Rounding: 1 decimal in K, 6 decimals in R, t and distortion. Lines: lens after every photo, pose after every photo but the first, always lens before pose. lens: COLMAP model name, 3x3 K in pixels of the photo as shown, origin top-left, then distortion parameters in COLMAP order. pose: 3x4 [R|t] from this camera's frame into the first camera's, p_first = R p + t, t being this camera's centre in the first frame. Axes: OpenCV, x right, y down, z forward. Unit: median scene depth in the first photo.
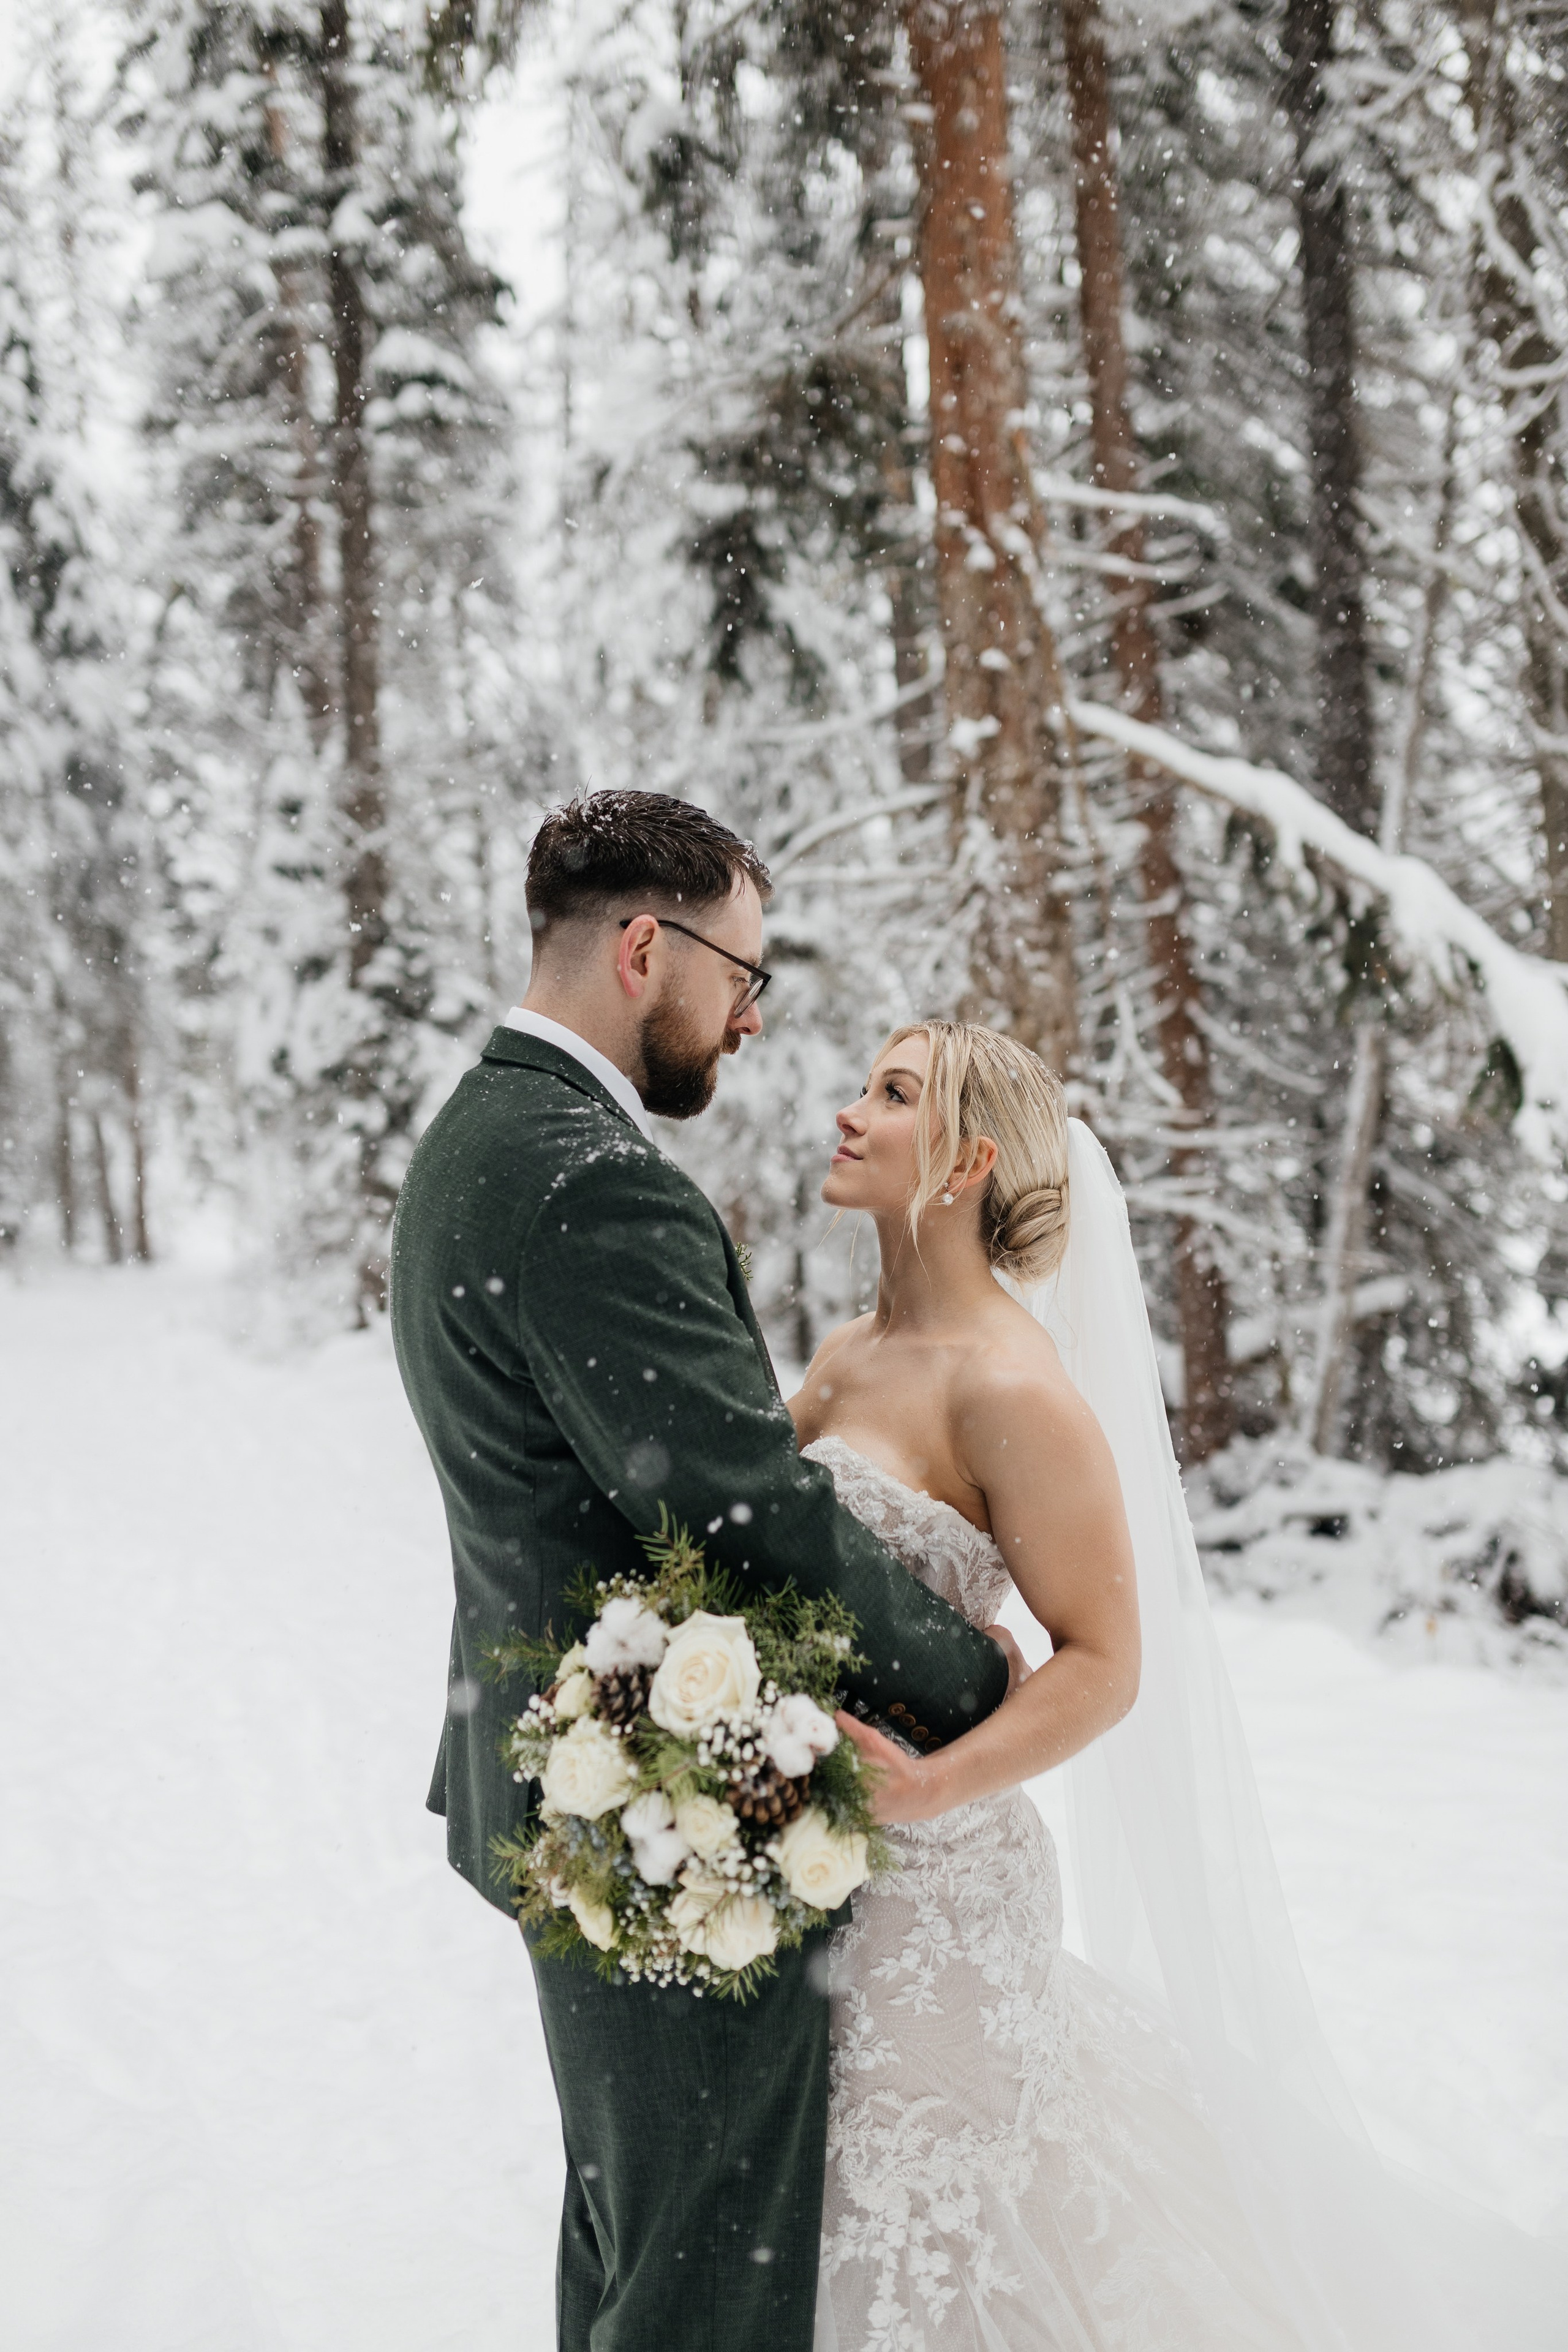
lens RADIAL K [[2260.0, 0, 791.7], [0, 2260.0, 1152.3], [0, 0, 1]] dist [-0.000749, 0.006838]
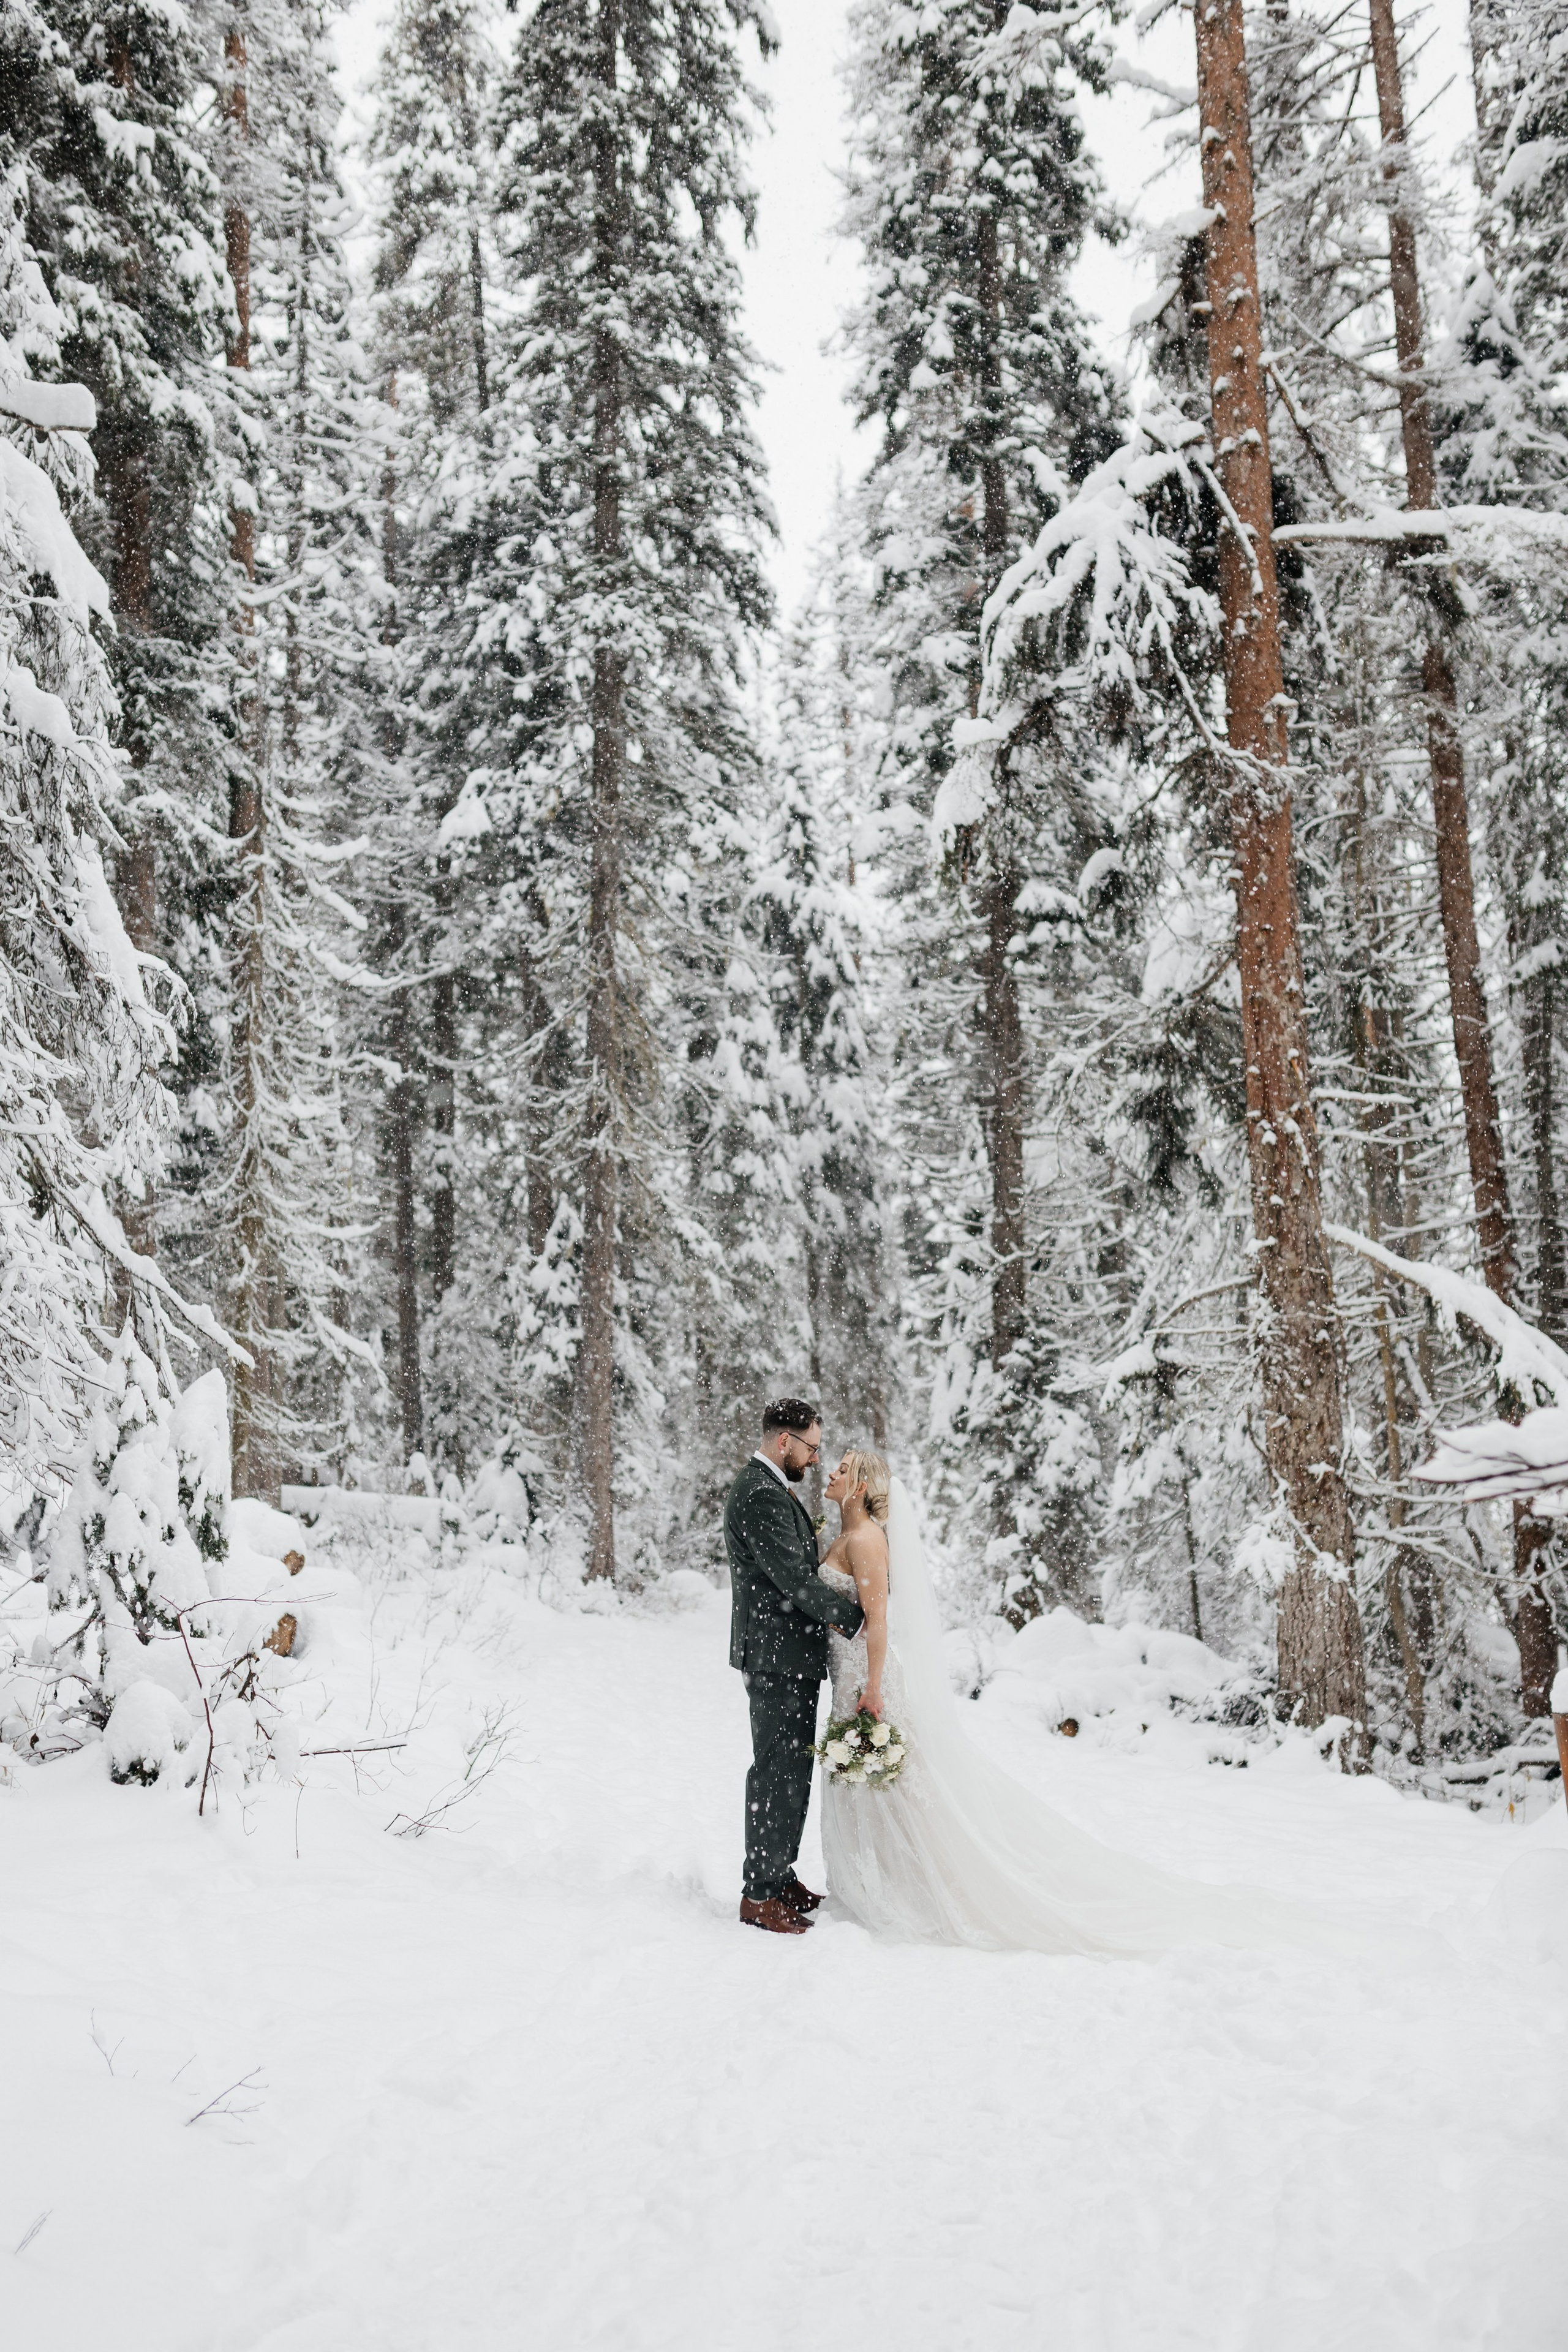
lens RADIAL K [[2357.1, 0, 755.8], [0, 2357.1, 1253.3], [0, 0, 1]] dist [-0.000938, 0.014952]
pose [[0.937556, -0.004233, -0.347809, 0.274256], [-0.032143, 0.994593, -0.098749, 0.000500], [0.346346, 0.103762, 0.932351, -0.592980]]
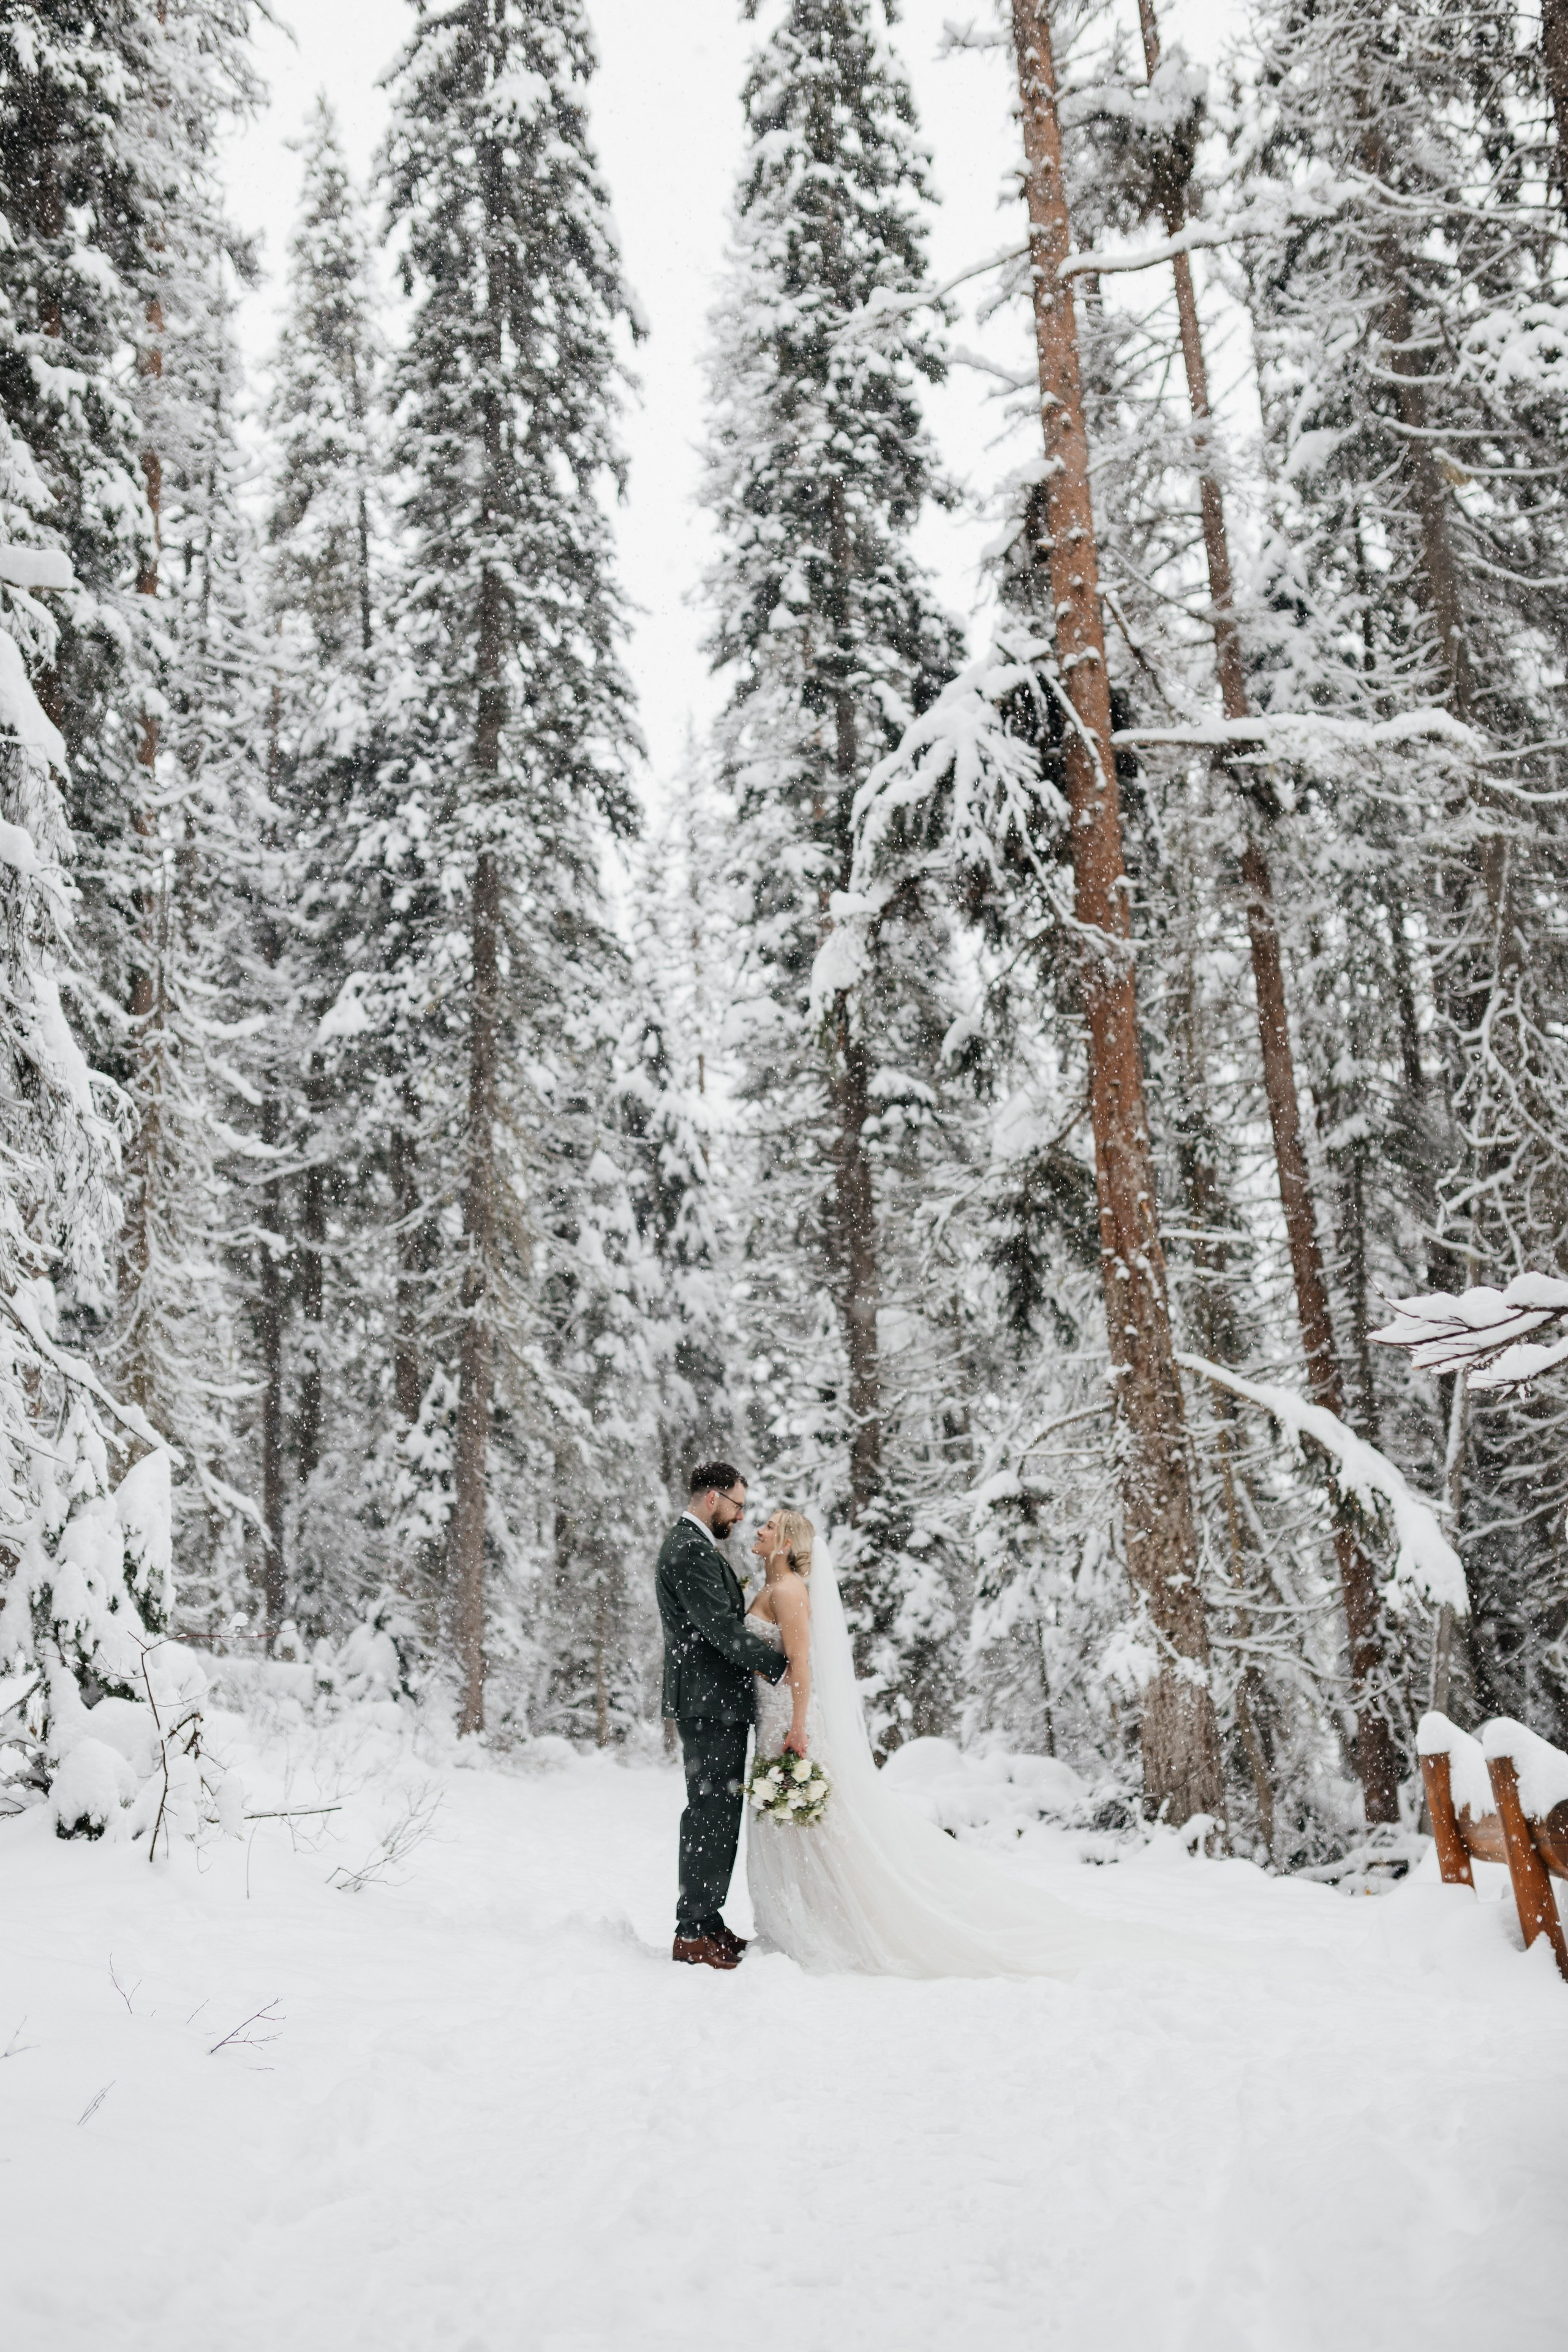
lens RADIAL K [[2253.3, 0, 784.0], [0, 2253.3, 1176.0], [0, 0, 1]] dist [0.002475, -0.004182]
pose [[0.963314, -0.042430, -0.265001, 0.250502], [-0.019495, 0.973752, -0.226776, 0.058268], [0.267668, 0.223623, 0.937202, -0.625224]]
